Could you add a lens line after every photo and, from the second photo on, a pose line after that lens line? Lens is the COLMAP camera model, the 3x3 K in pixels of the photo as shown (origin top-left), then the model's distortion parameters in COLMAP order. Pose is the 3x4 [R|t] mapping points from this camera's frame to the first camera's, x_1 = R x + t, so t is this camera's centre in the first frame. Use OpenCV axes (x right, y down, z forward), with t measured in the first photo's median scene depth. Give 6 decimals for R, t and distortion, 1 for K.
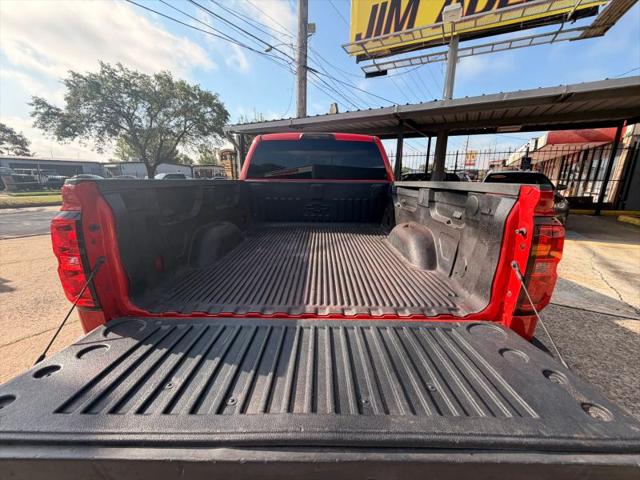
lens RADIAL K [[259.3, 0, 320.3], [0, 259.3, 239.7], [0, 0, 1]] dist [-0.000783, 0.000473]
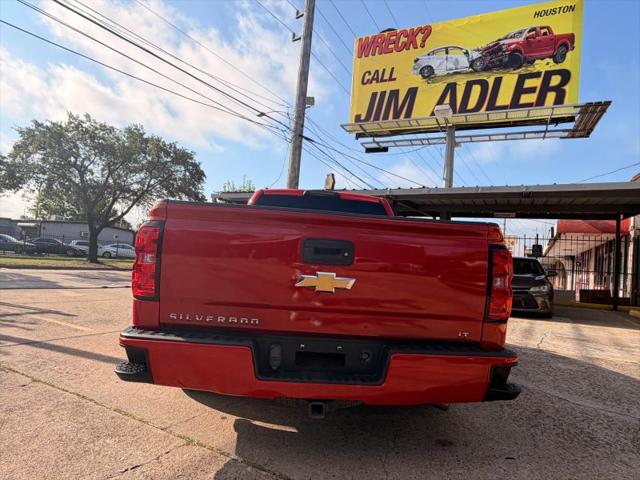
lens RADIAL K [[385.2, 0, 320.8], [0, 385.2, 242.6], [0, 0, 1]] dist [0.003200, -0.001517]
pose [[0.997514, 0.060847, 0.035535, -0.013953], [-0.048727, 0.959953, -0.275891, 0.070966], [-0.050899, 0.273474, 0.960532, -0.217092]]
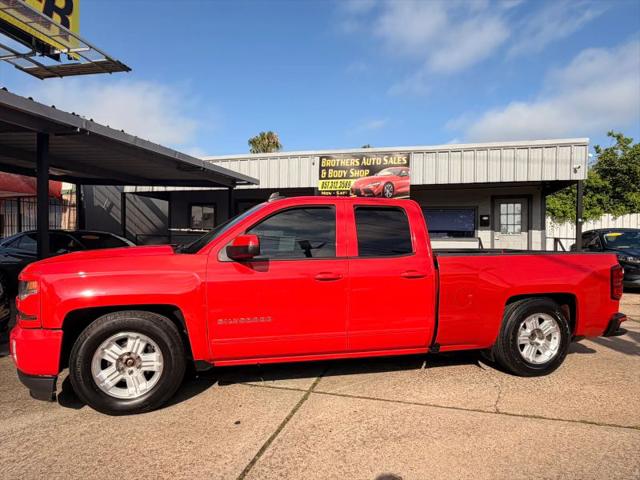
lens RADIAL K [[402.1, 0, 317.6], [0, 402.1, 261.9], [0, 0, 1]] dist [-0.005281, 0.004338]
pose [[-0.249015, -0.065888, 0.966256, -0.329660], [0.212305, 0.969704, 0.120837, -0.101866], [-0.944944, 0.235231, -0.227482, 0.379959]]
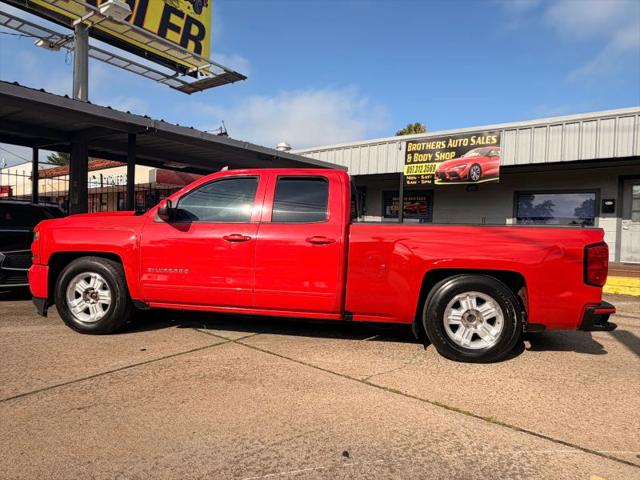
lens RADIAL K [[402.1, 0, 321.3], [0, 402.1, 240.2], [0, 0, 1]] dist [-0.005281, 0.004338]
pose [[0.142677, -0.032076, 0.989249, -0.361619], [0.196514, 0.980495, 0.003449, -0.046852], [-0.970065, 0.193909, 0.146197, 0.214639]]
